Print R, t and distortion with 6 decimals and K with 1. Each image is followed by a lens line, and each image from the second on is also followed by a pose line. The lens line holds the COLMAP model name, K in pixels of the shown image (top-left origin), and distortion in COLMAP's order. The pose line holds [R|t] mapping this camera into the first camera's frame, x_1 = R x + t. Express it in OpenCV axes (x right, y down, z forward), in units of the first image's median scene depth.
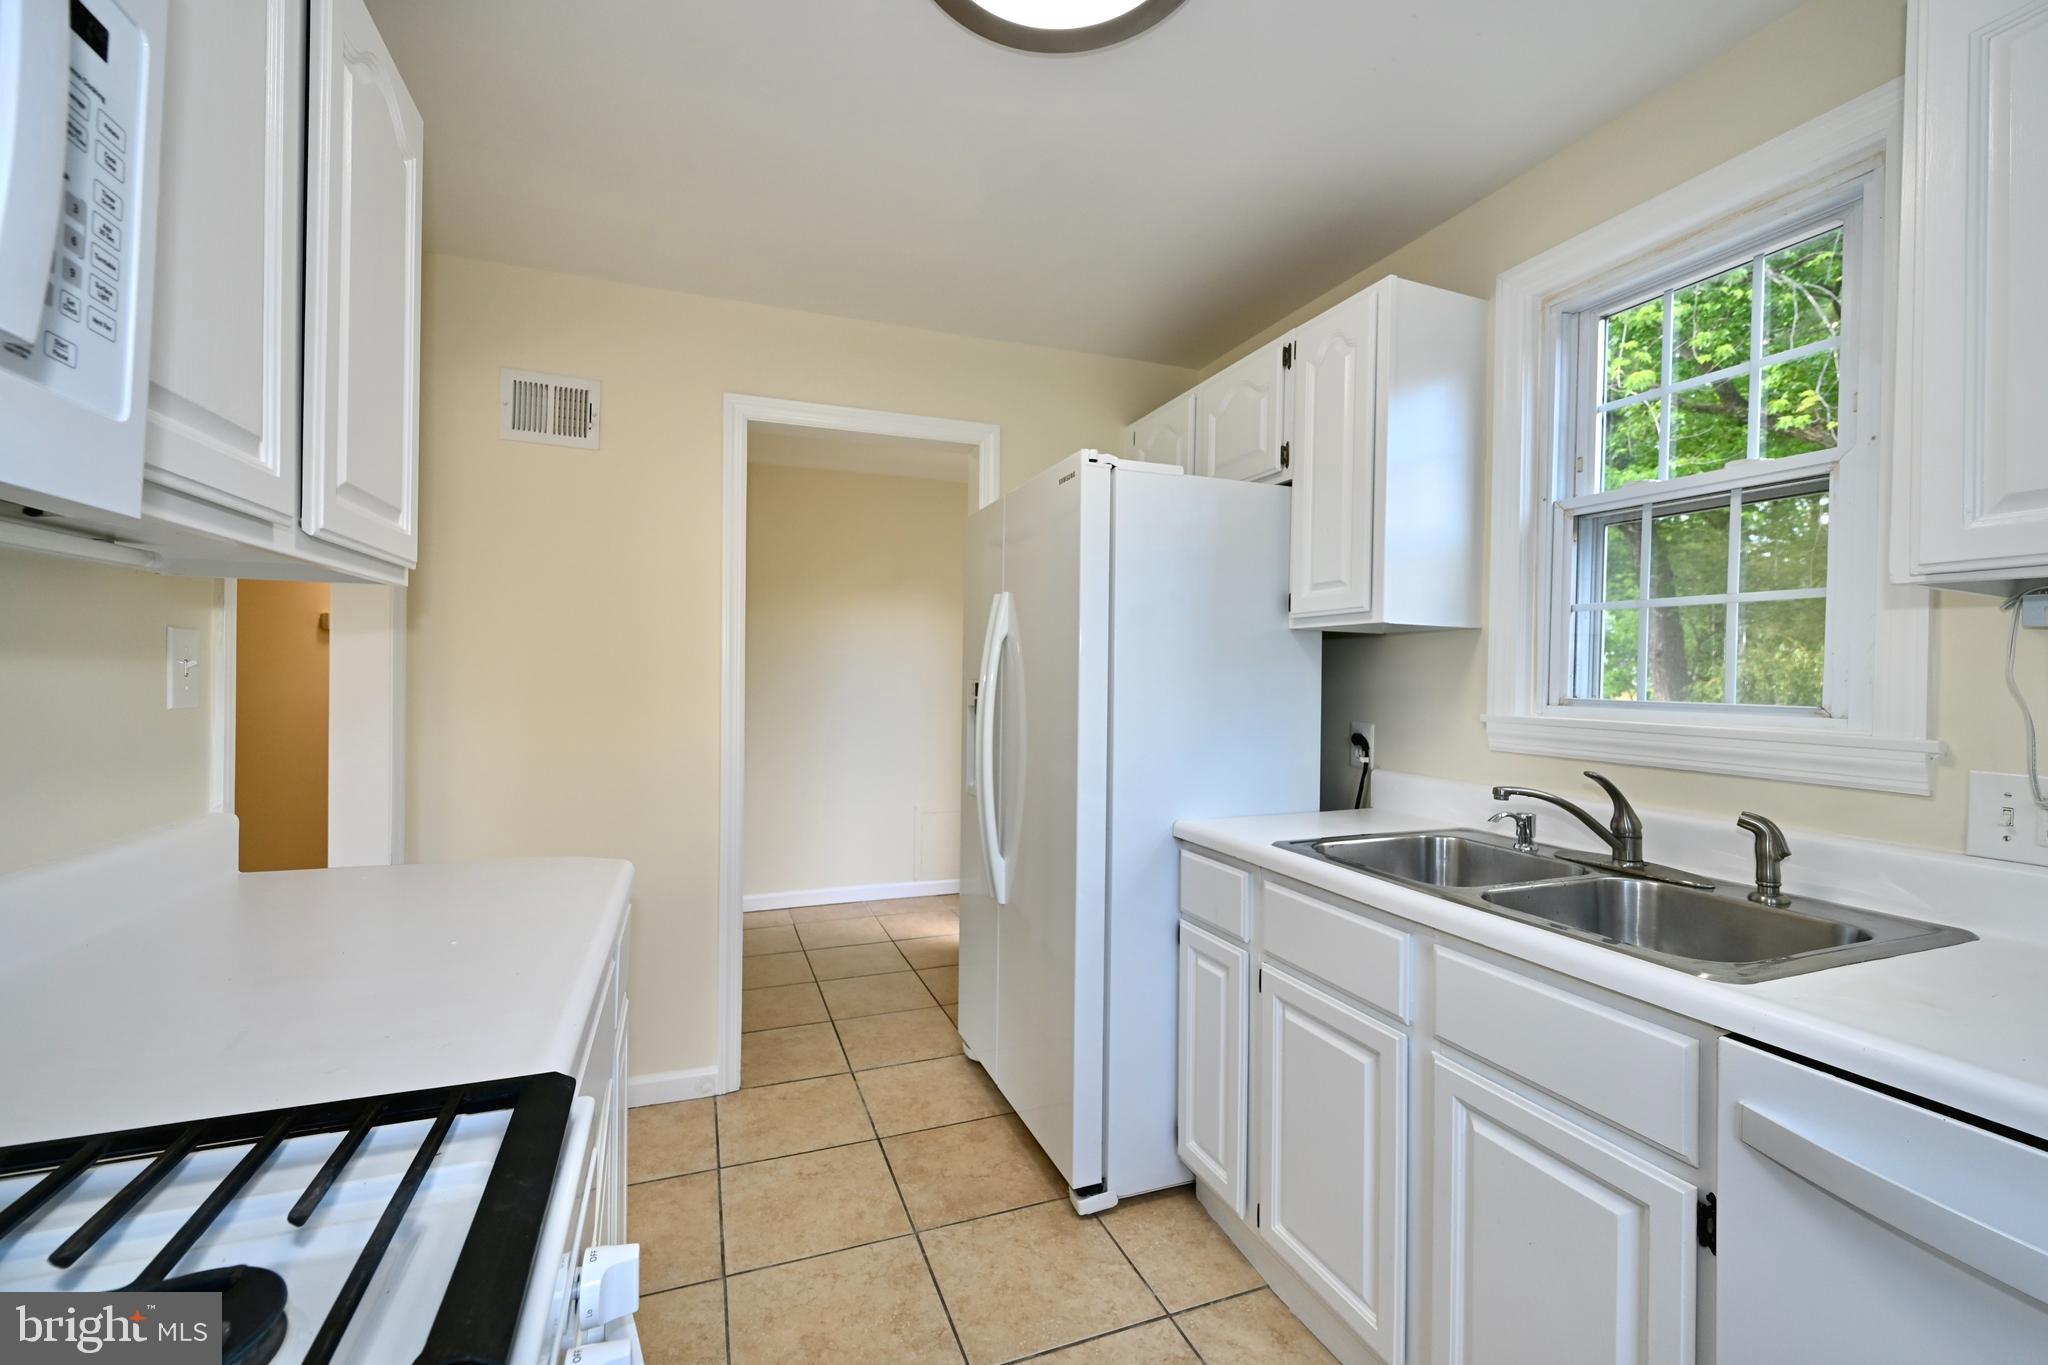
lens RADIAL K [[823.0, 0, 1028.3], [0, 823.0, 680.2], [0, 0, 1]] dist [-0.000261, -0.000175]
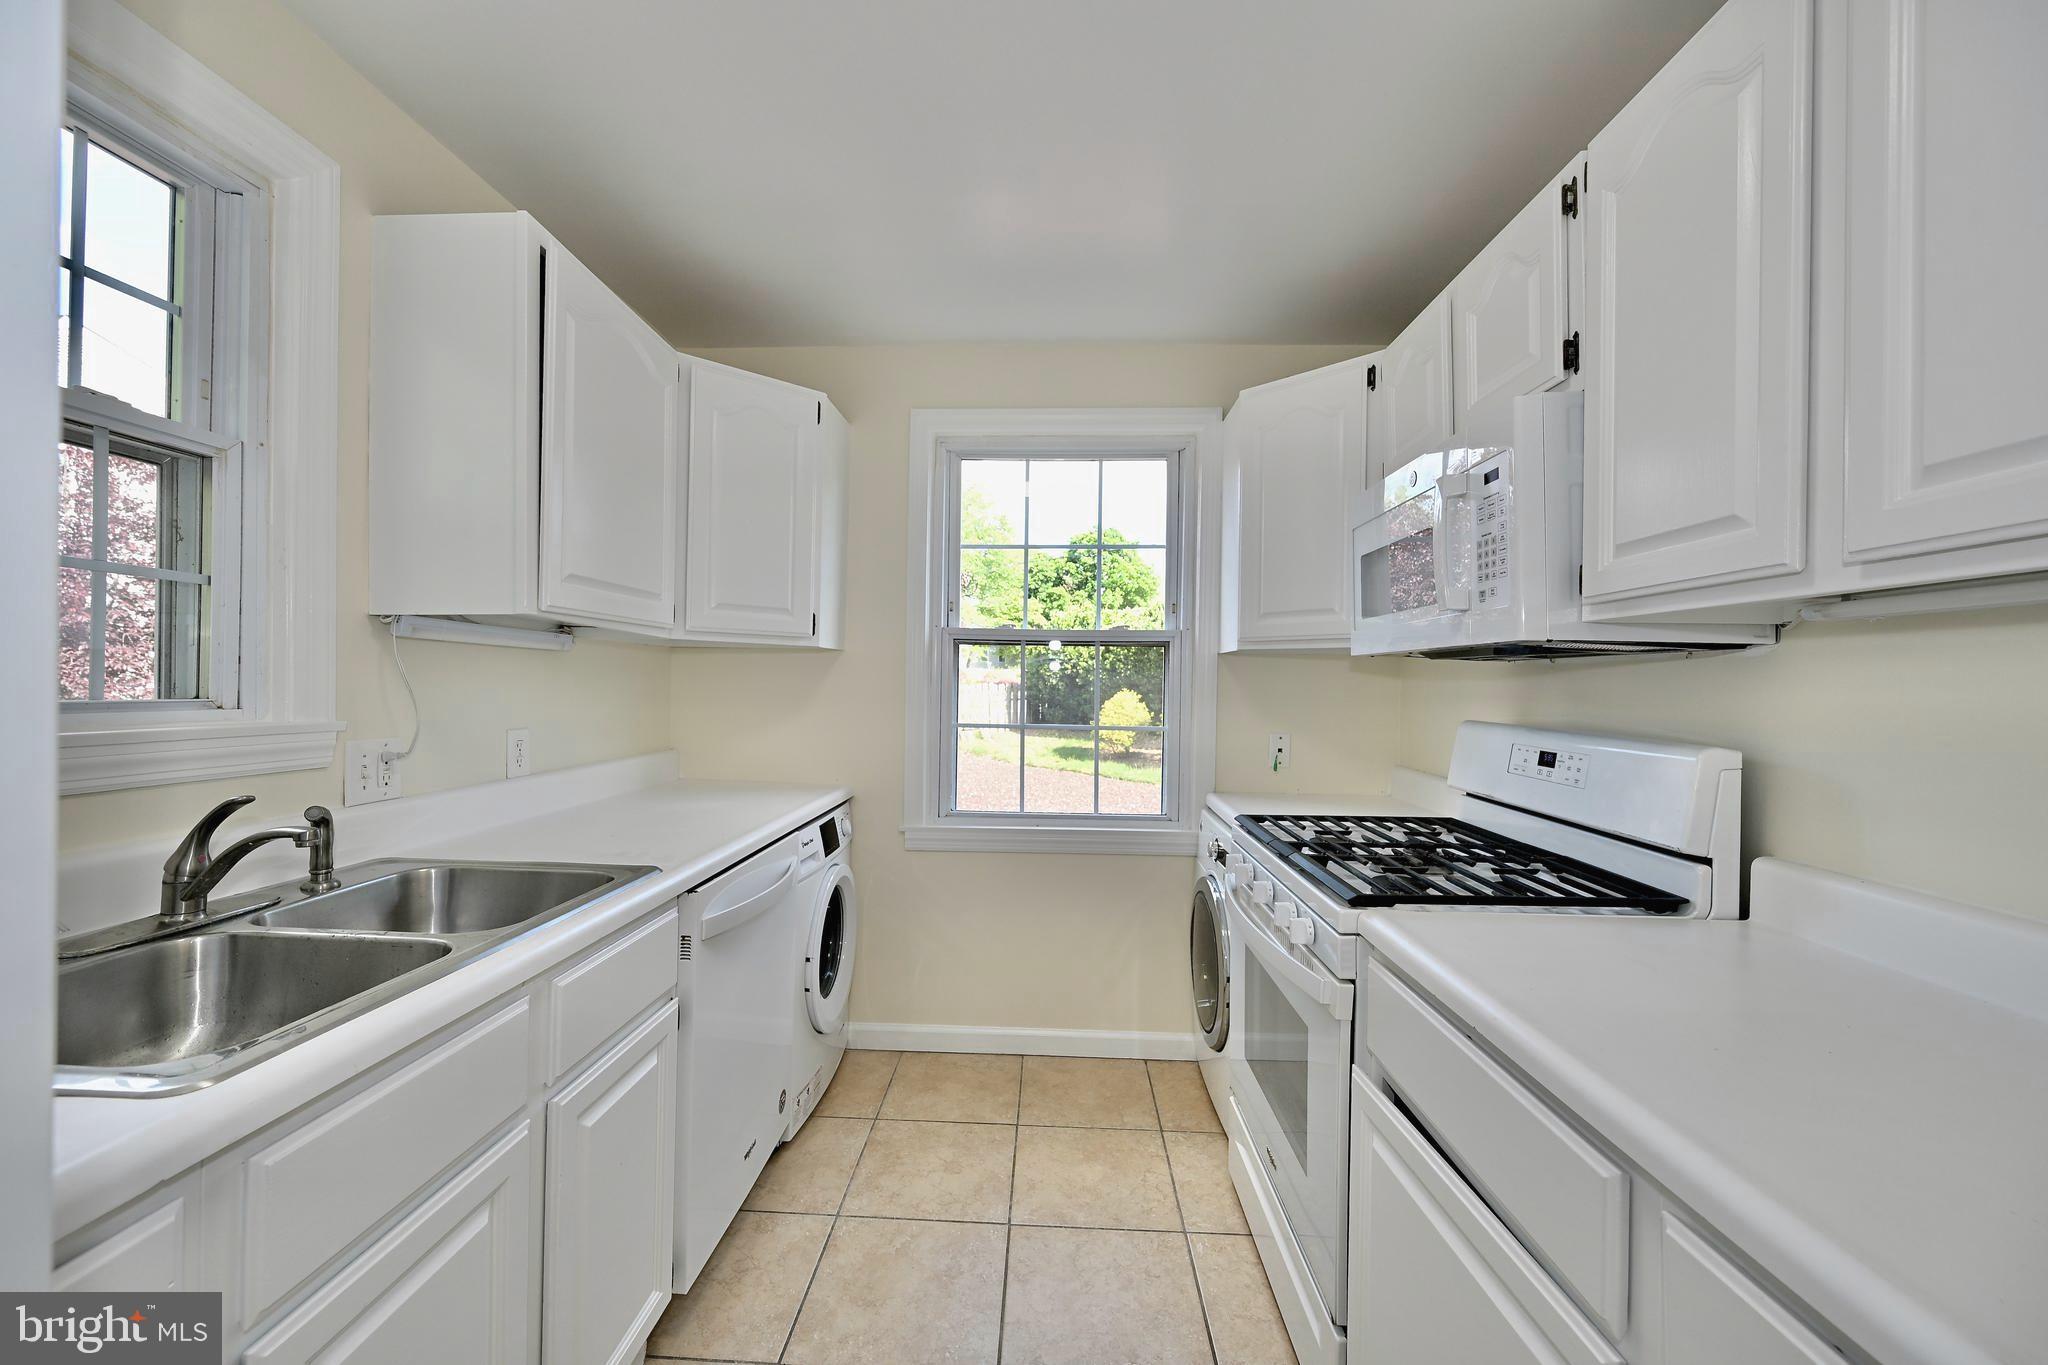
lens RADIAL K [[823.0, 0, 1012.0], [0, 823.0, 681.3], [0, 0, 1]] dist [-0.000261, -0.000175]
pose [[-0.910673, -0.024950, 0.412373, -0.306329], [-0.022859, 0.999689, 0.010004, -0.020117], [-0.412495, -0.000316, -0.910960, 1.570994]]
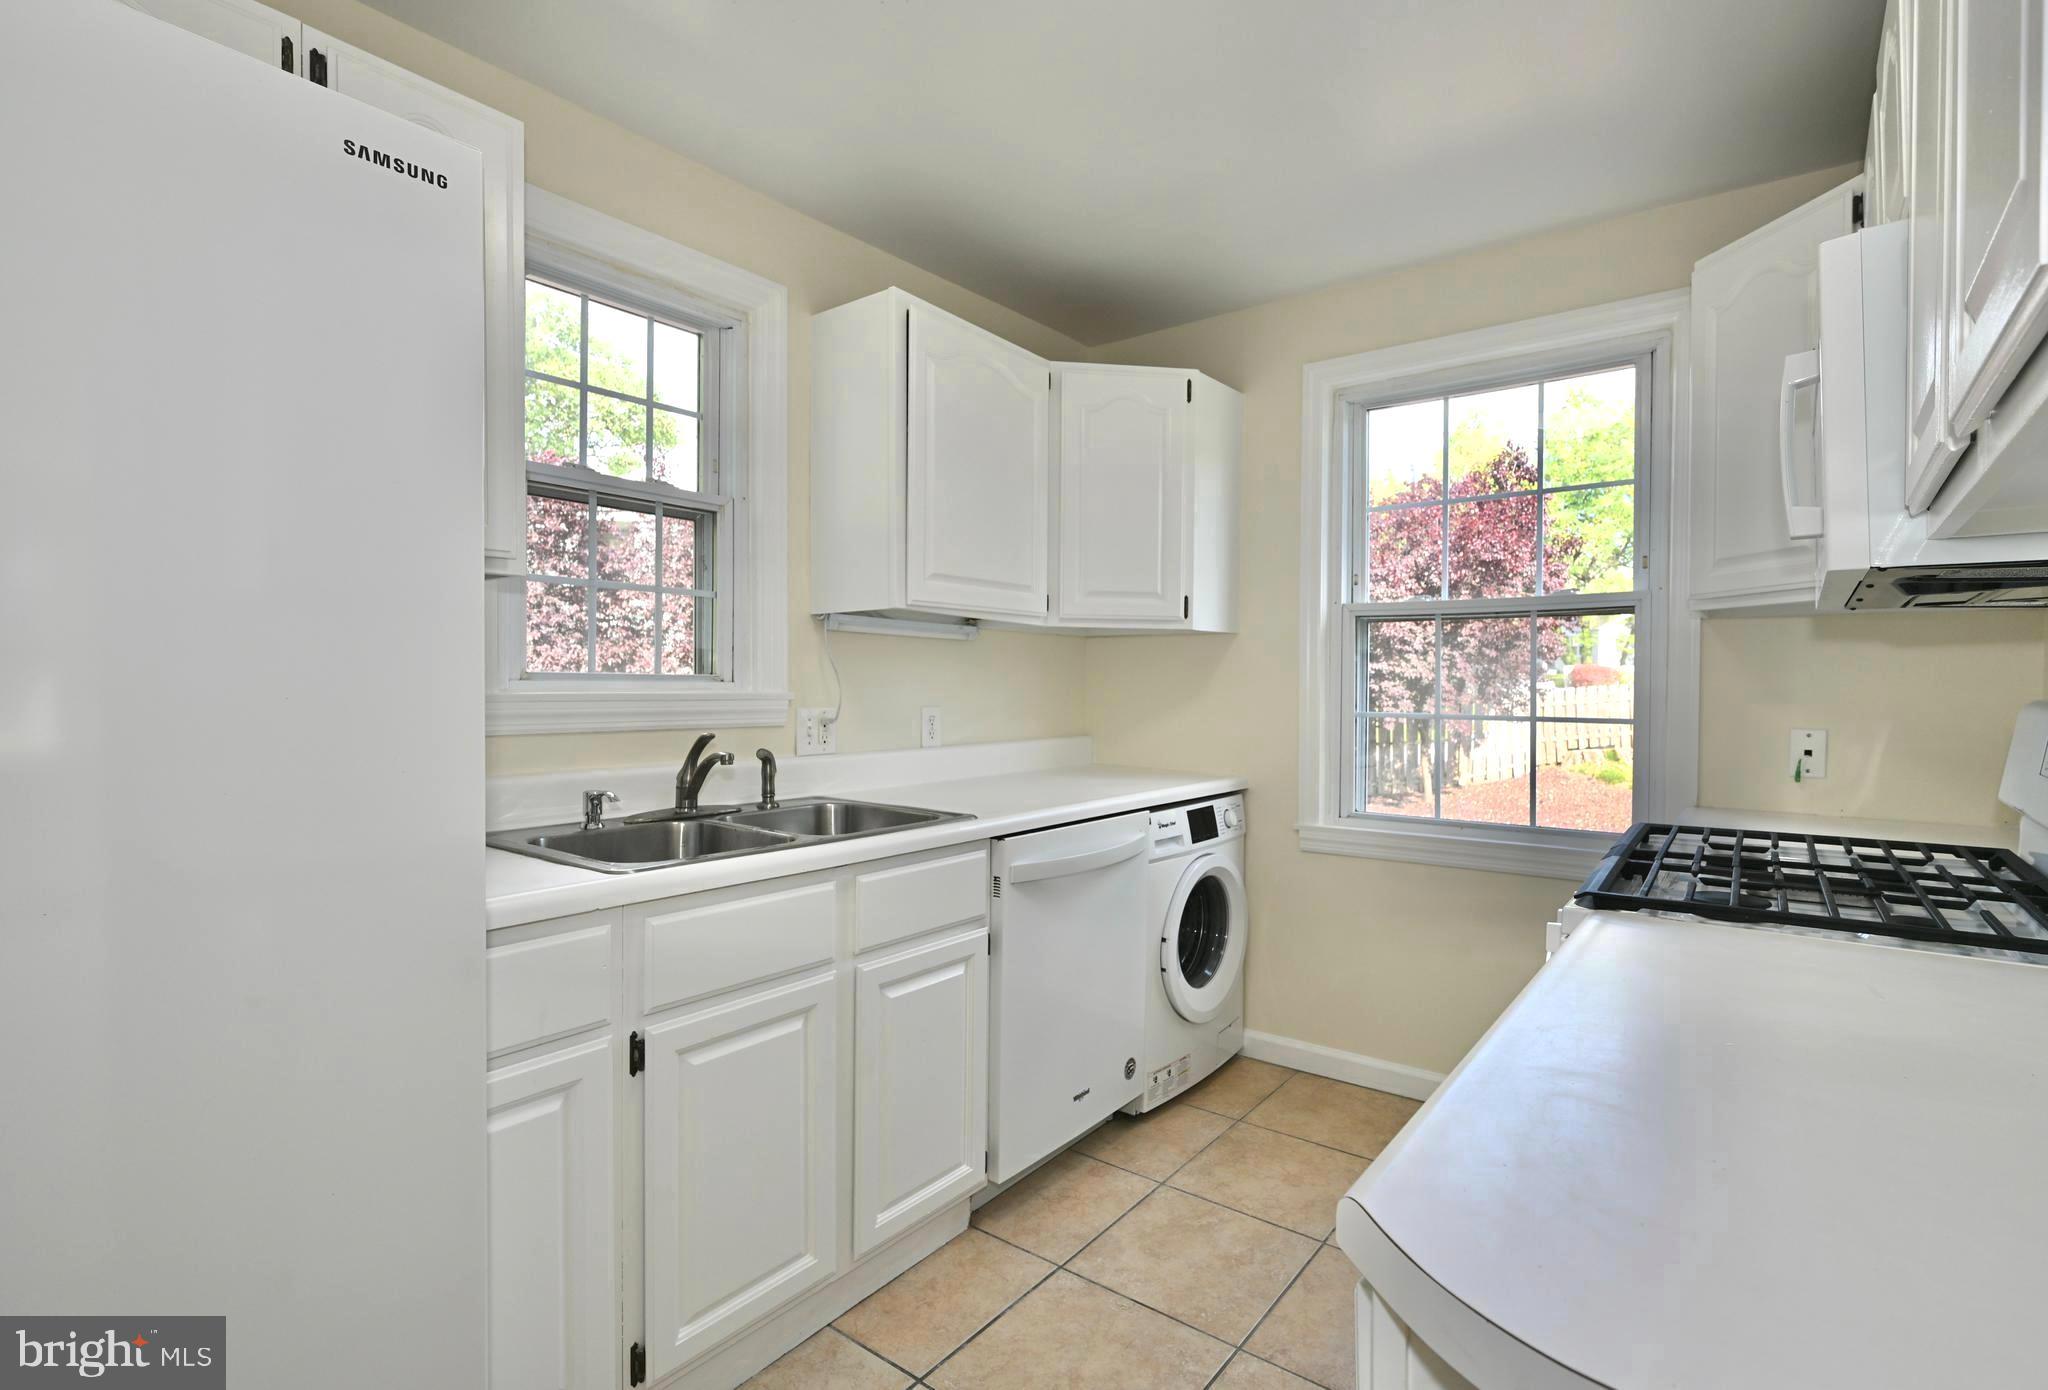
lens RADIAL K [[999.4, 0, 1037.1], [0, 999.4, 693.4], [0, 0, 1]] dist [0.000071, 0.000049]
pose [[-0.507729, -0.025488, 0.861140, -0.861564], [-0.007811, 0.999657, 0.024983, 0.017602], [-0.861481, 0.005958, -0.507754, 1.478506]]
